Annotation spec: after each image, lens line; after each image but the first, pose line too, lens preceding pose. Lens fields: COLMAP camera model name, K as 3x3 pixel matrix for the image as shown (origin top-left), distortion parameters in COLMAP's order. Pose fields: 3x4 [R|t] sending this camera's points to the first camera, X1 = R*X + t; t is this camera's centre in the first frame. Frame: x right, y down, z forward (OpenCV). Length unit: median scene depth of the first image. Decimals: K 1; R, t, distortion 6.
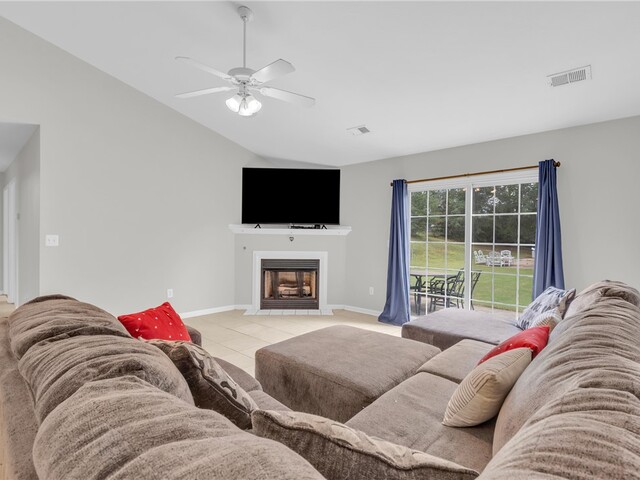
lens RADIAL K [[332.9, 0, 323.7], [0, 332.9, 238.3], [0, 0, 1]] dist [0.004182, 0.000498]
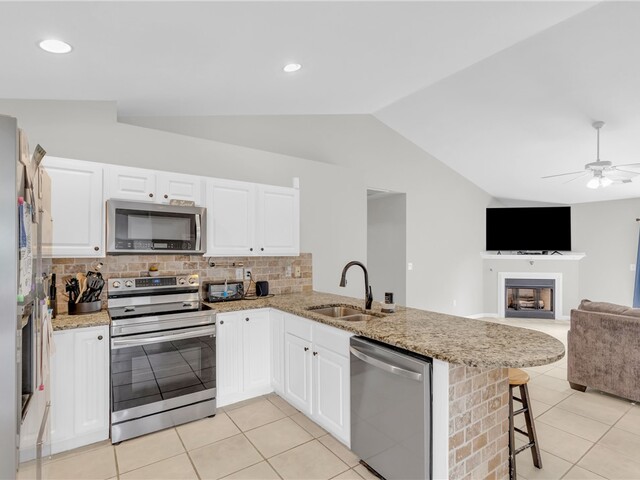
lens RADIAL K [[332.9, 0, 324.9], [0, 332.9, 250.1], [0, 0, 1]] dist [0.004182, 0.000498]
pose [[0.973404, -0.008426, -0.228942, -0.565720], [0.003246, 0.999730, -0.022992, -0.019958], [0.229074, 0.021637, 0.973169, -0.417374]]
